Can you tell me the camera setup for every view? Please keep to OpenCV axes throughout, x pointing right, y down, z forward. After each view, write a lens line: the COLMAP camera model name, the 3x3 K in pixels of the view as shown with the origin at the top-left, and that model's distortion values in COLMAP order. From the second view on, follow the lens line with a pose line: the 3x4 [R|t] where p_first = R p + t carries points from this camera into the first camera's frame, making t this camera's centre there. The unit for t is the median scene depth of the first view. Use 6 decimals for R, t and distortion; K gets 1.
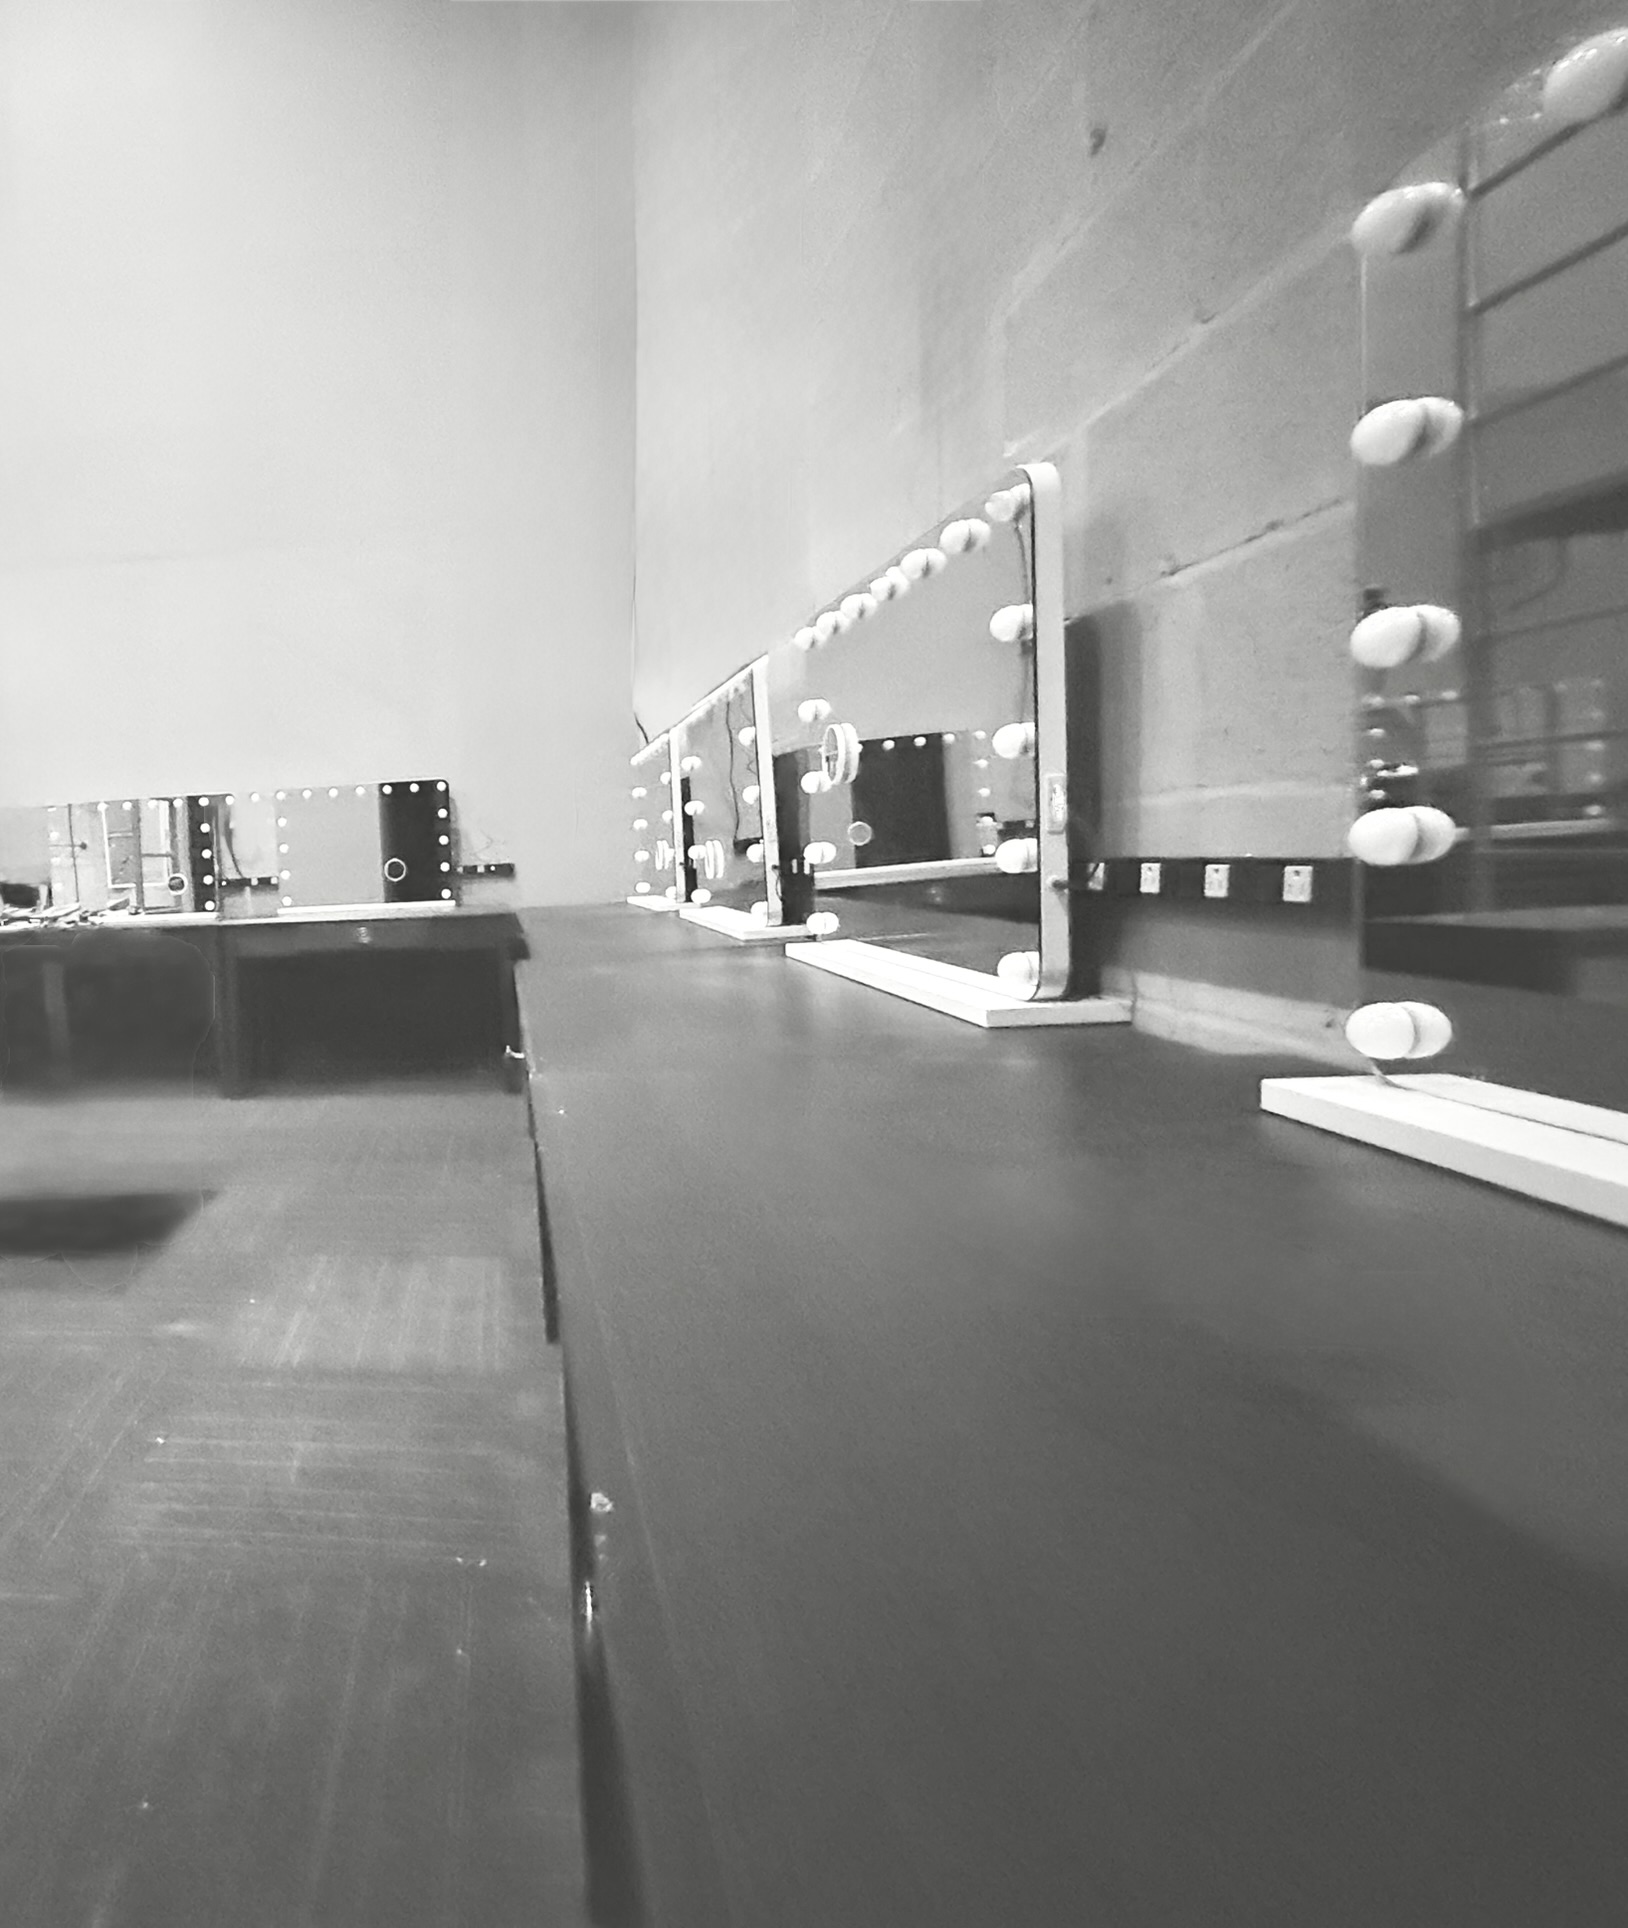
lens RADIAL K [[1286.5, 0, 813.6], [0, 1286.5, 911.1], [0, 0, 1]] dist [-0.005687, -0.001392]
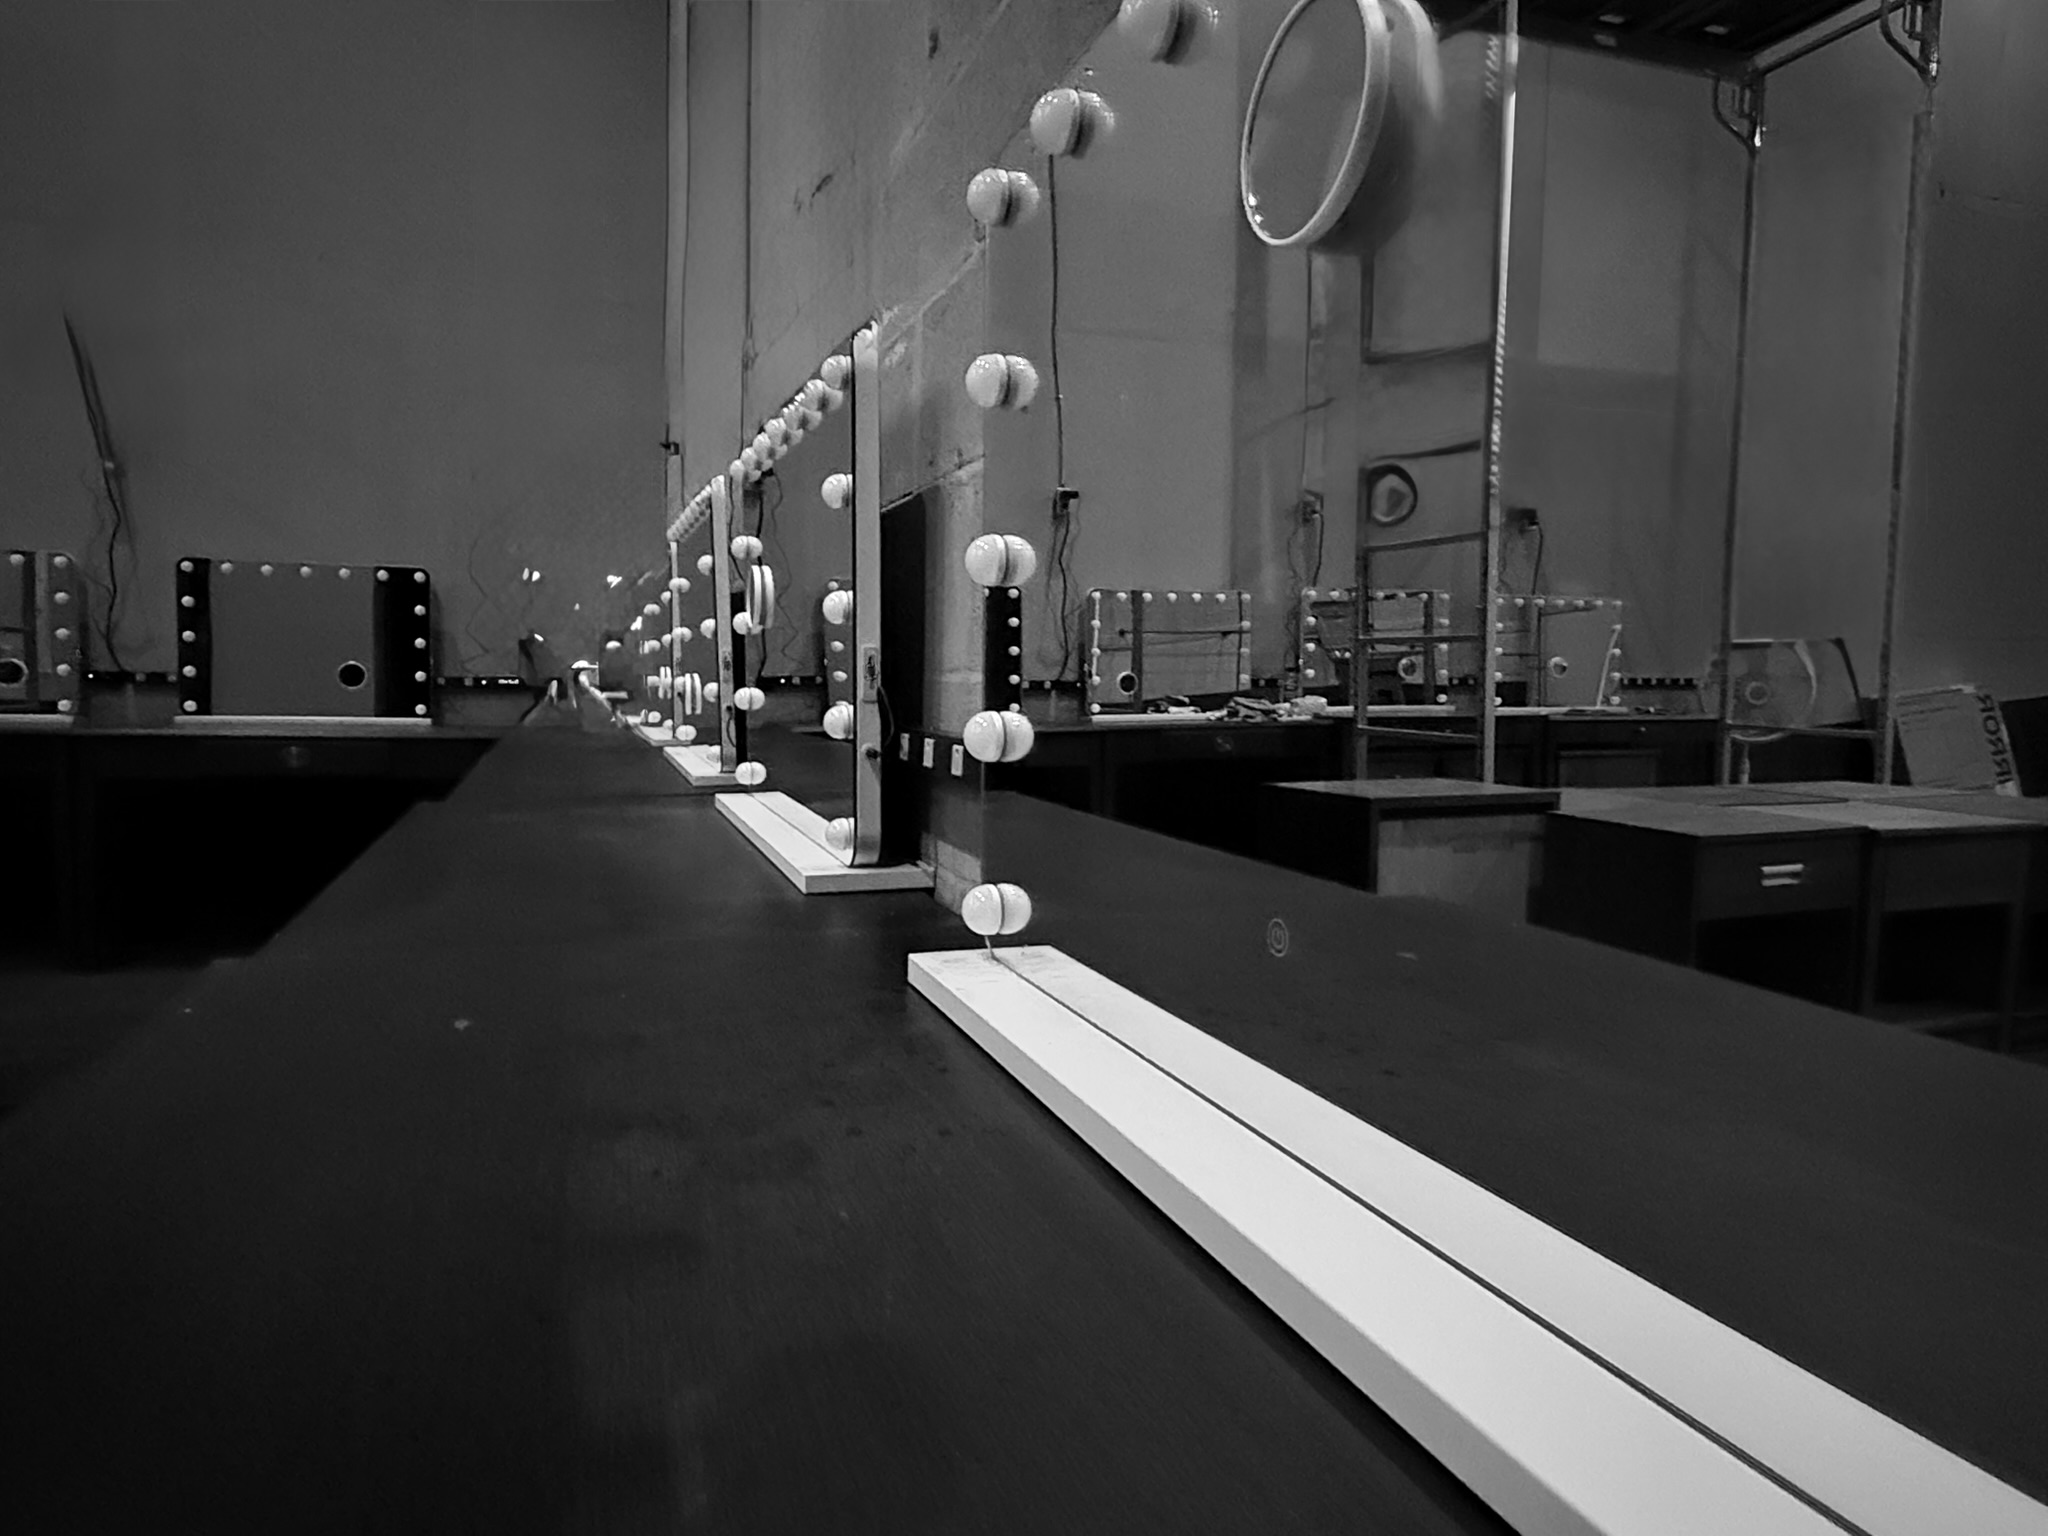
lens RADIAL K [[1258.9, 0, 1024.0], [0, 1258.9, 768.0], [0, 0, 1]] dist [0.003107, 0.000627]
pose [[0.888127, 0.038365, 0.457995, -0.166378], [-0.026786, 0.999137, -0.031751, 0.020620], [-0.458818, 0.015931, 0.888388, 0.065390]]
